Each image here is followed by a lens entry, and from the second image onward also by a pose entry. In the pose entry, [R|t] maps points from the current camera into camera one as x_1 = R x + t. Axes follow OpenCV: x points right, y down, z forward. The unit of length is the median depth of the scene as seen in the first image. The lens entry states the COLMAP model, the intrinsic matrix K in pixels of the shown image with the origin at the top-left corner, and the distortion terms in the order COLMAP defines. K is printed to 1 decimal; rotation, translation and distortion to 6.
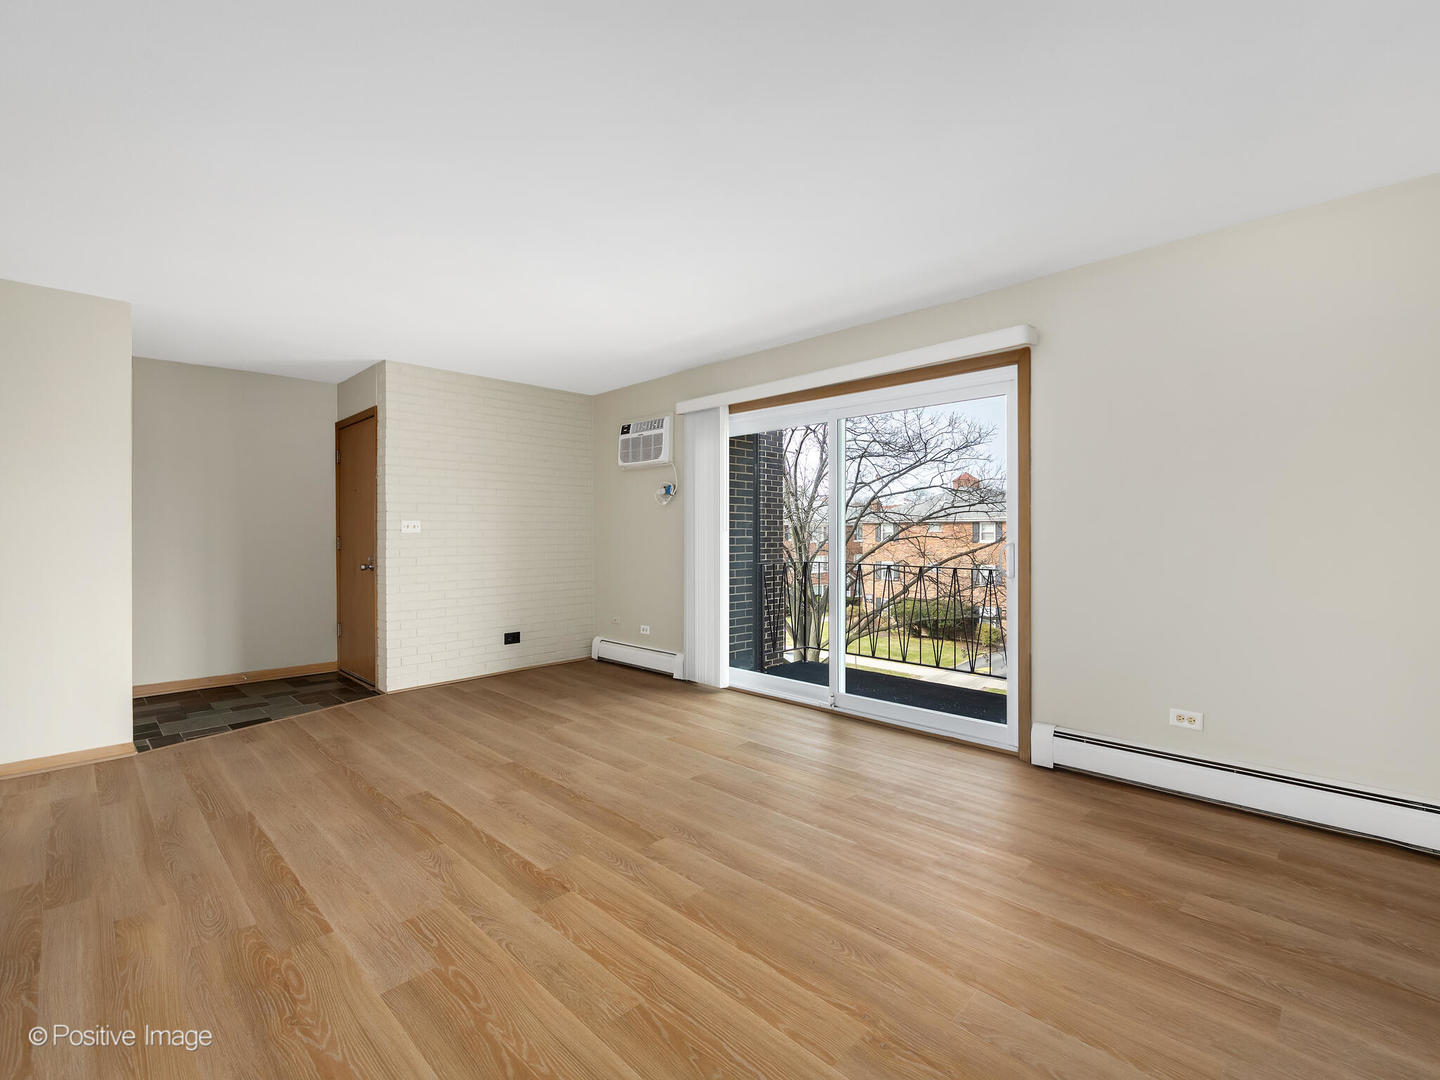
lens RADIAL K [[677.1, 0, 728.3], [0, 677.1, 534.2], [0, 0, 1]] dist [0.000802, -0.000379]
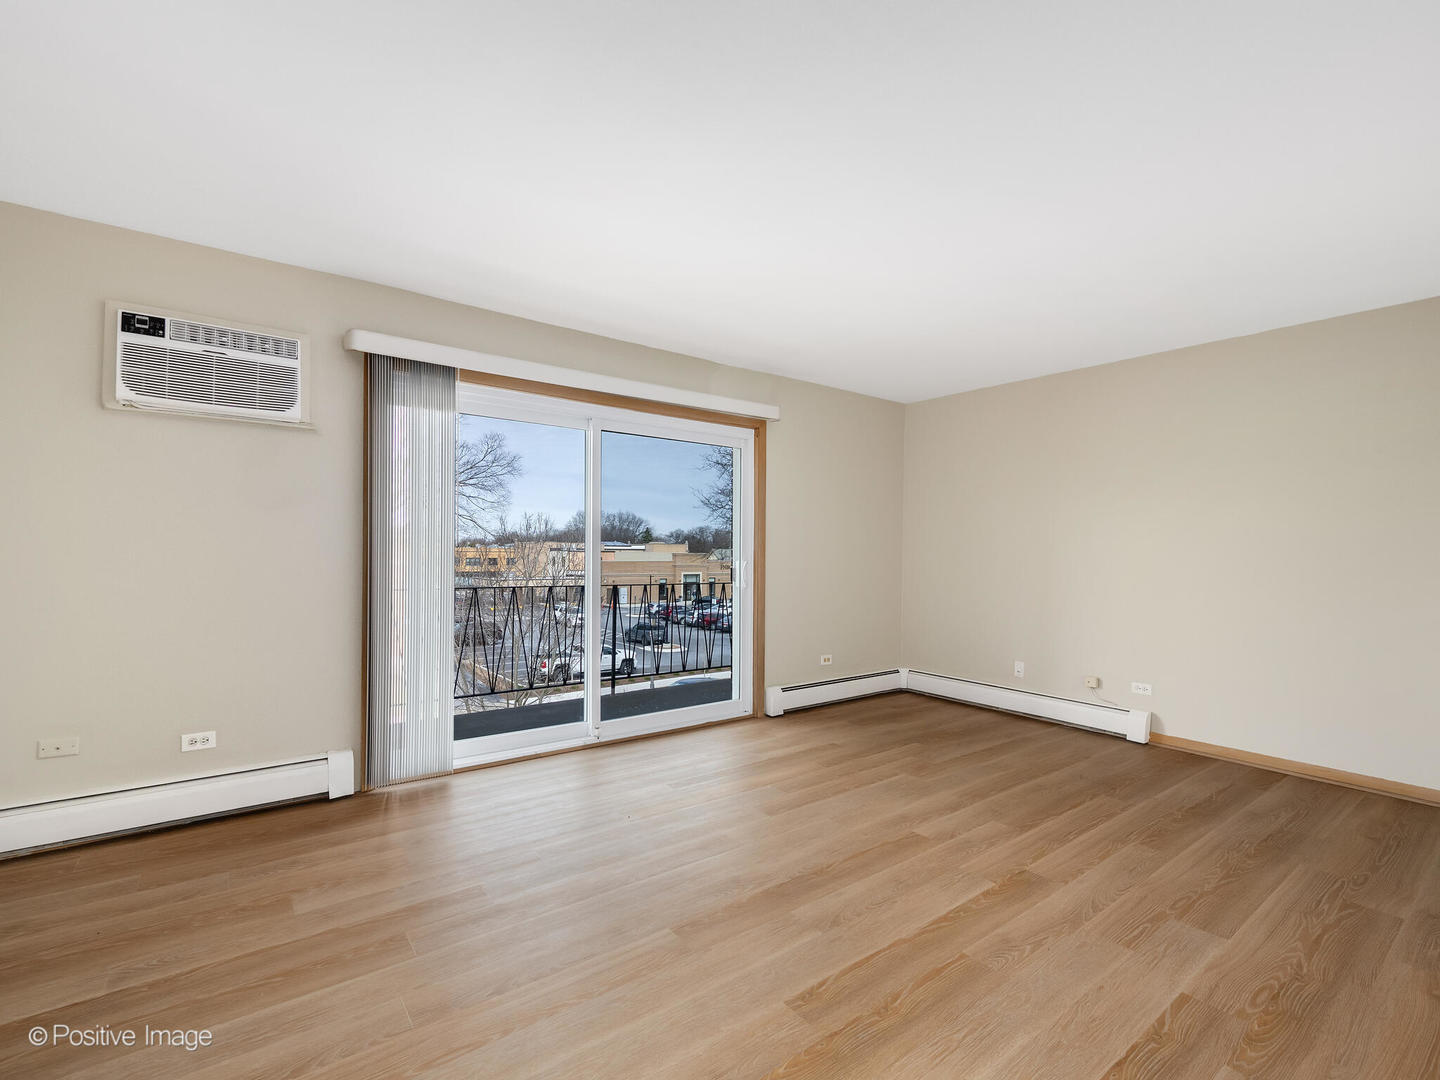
lens RADIAL K [[683.5, 0, 712.8], [0, 683.5, 555.4], [0, 0, 1]] dist [0.001064, 0.000154]
pose [[0.115670, 0.001253, 0.993287, -1.199039], [-0.005105, 0.999987, -0.000667, 0.003881], [-0.993275, -0.004994, 0.115675, 1.164645]]
